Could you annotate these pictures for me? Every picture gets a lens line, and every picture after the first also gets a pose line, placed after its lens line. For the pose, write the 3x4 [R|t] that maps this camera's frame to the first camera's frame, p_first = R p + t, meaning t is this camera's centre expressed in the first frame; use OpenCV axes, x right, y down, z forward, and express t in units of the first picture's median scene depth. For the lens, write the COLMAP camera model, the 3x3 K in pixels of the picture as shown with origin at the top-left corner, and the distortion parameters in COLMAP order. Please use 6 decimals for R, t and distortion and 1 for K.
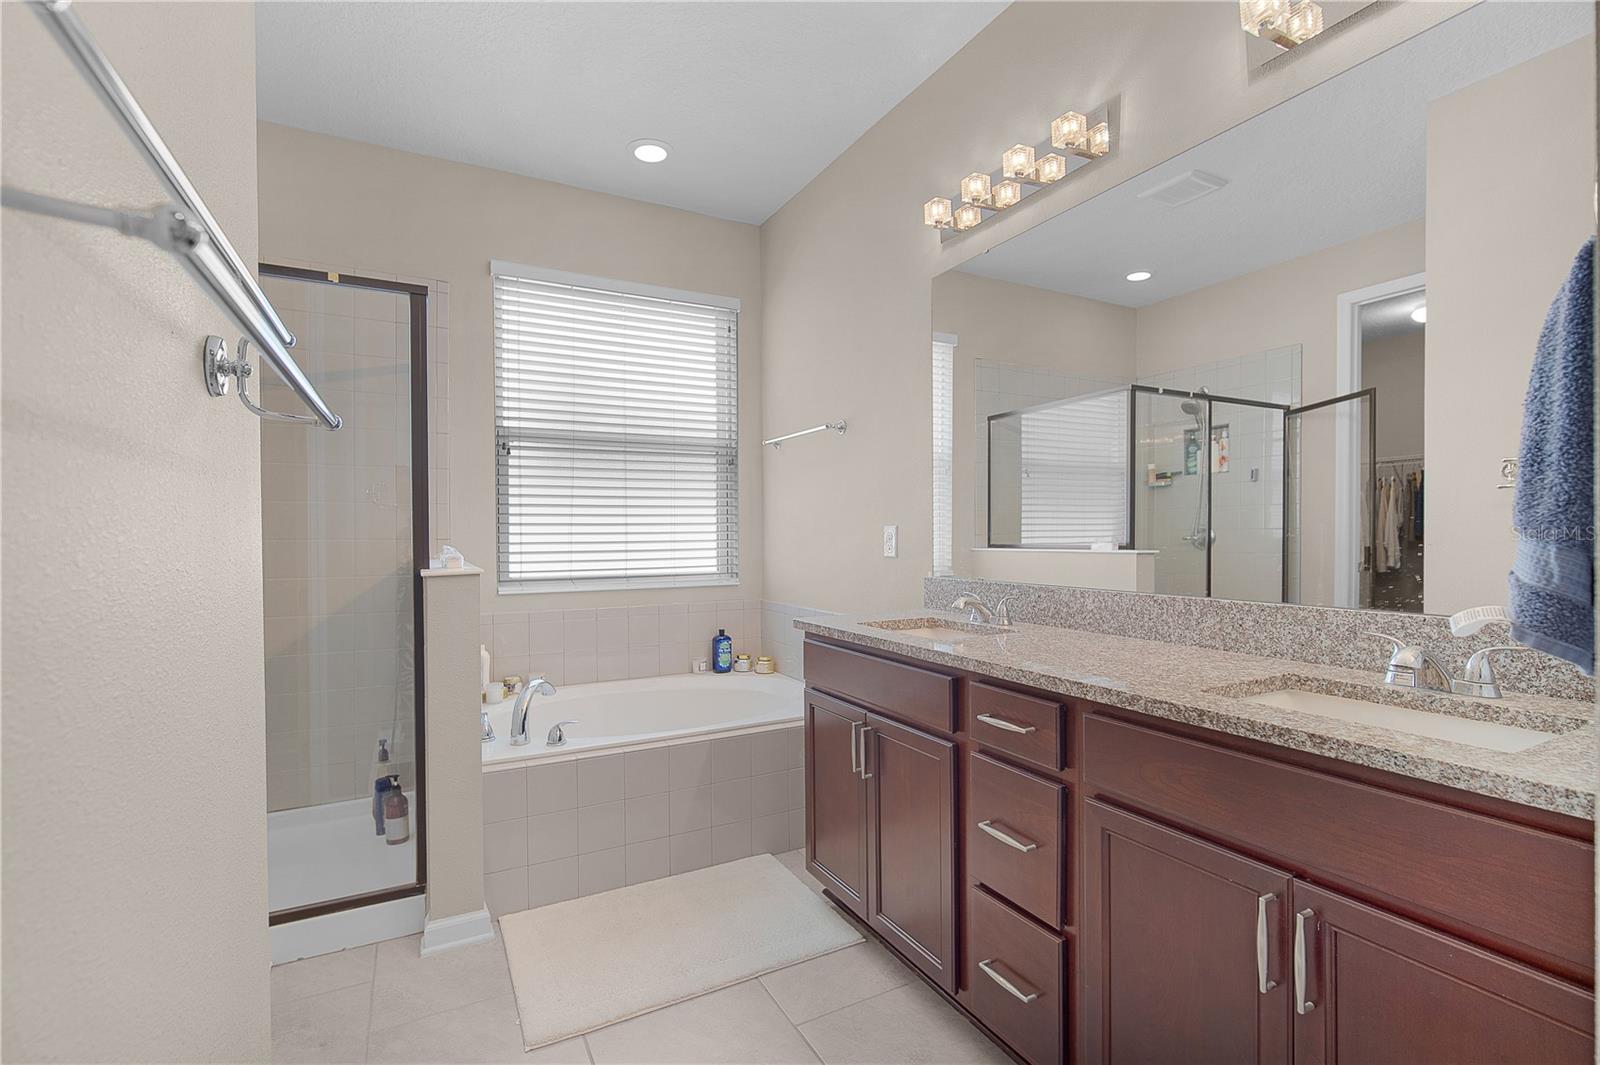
lens RADIAL K [[707.5, 0, 791.4], [0, 707.5, 539.7], [0, 0, 1]] dist [-0.007831, 0.000902]
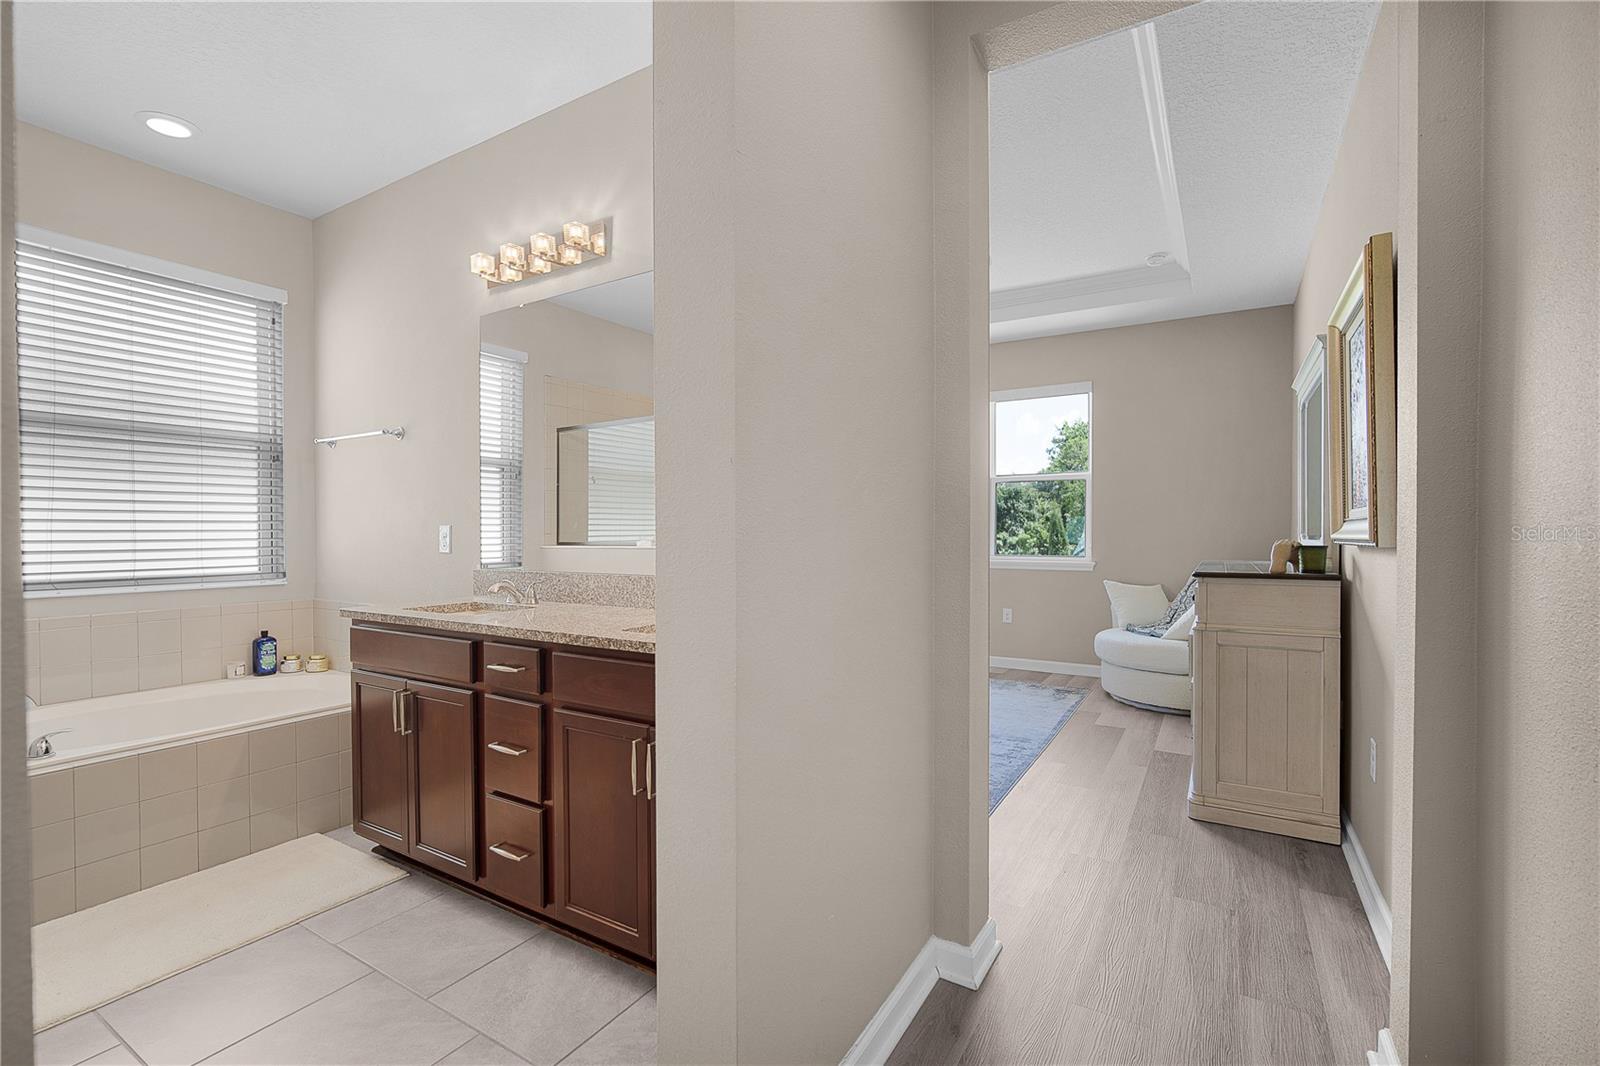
lens RADIAL K [[707.5, 0, 791.4], [0, 707.5, 540.2], [0, 0, 1]] dist [-0.007831, 0.000902]
pose [[0.860643, -0.002063, 0.509205, 0.048789], [0.001474, 0.999998, 0.001559, 0.003554], [-0.509207, -0.000591, 0.860644, -0.305874]]
